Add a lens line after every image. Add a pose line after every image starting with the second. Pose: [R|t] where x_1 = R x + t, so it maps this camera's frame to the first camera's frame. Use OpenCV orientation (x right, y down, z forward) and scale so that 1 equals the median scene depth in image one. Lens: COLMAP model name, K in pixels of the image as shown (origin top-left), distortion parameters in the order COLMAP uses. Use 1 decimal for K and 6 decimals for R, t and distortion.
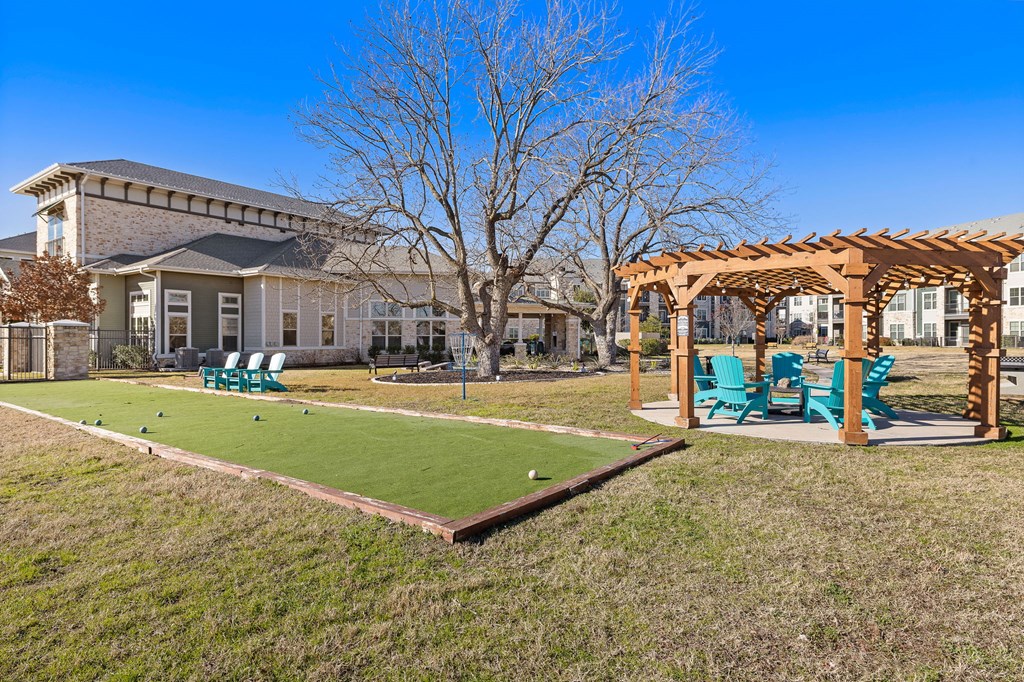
lens RADIAL K [[570.1, 0, 512.0], [0, 570.1, 341.0], [0, 0, 1]] dist [0.003388, 0.000383]
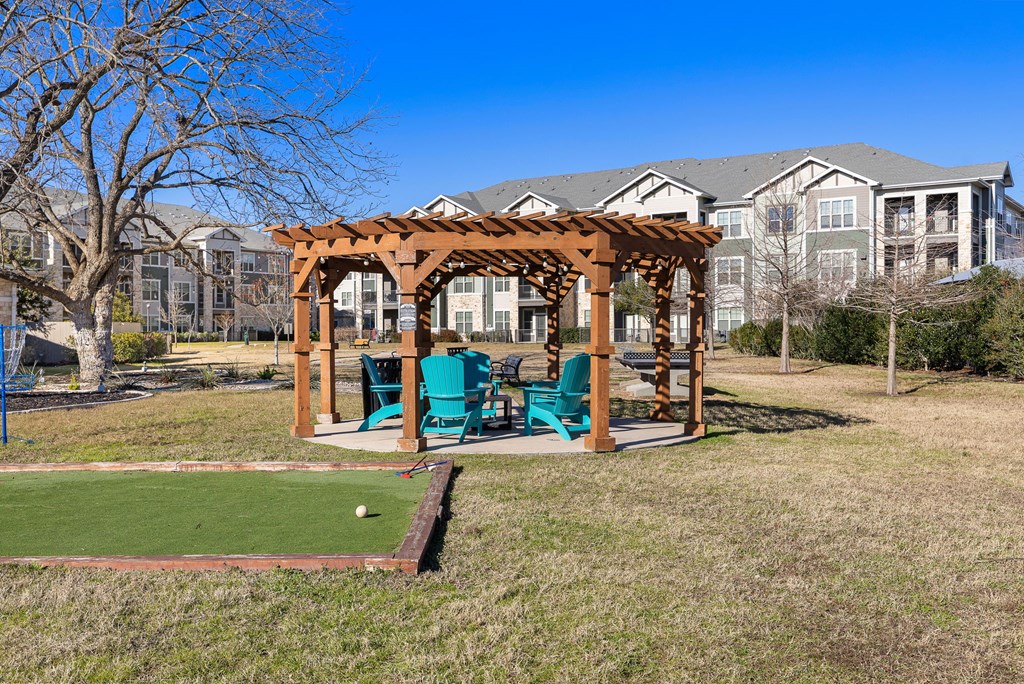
lens RADIAL K [[1004.3, 0, 512.0], [0, 1004.3, 342.0], [0, 0, 1]] dist [0.004749, 0.001291]
pose [[0.783027, -0.009088, 0.621922, -0.329649], [0.005845, 0.999957, 0.007253, -0.001834], [-0.621961, -0.002044, 0.783046, -0.096550]]
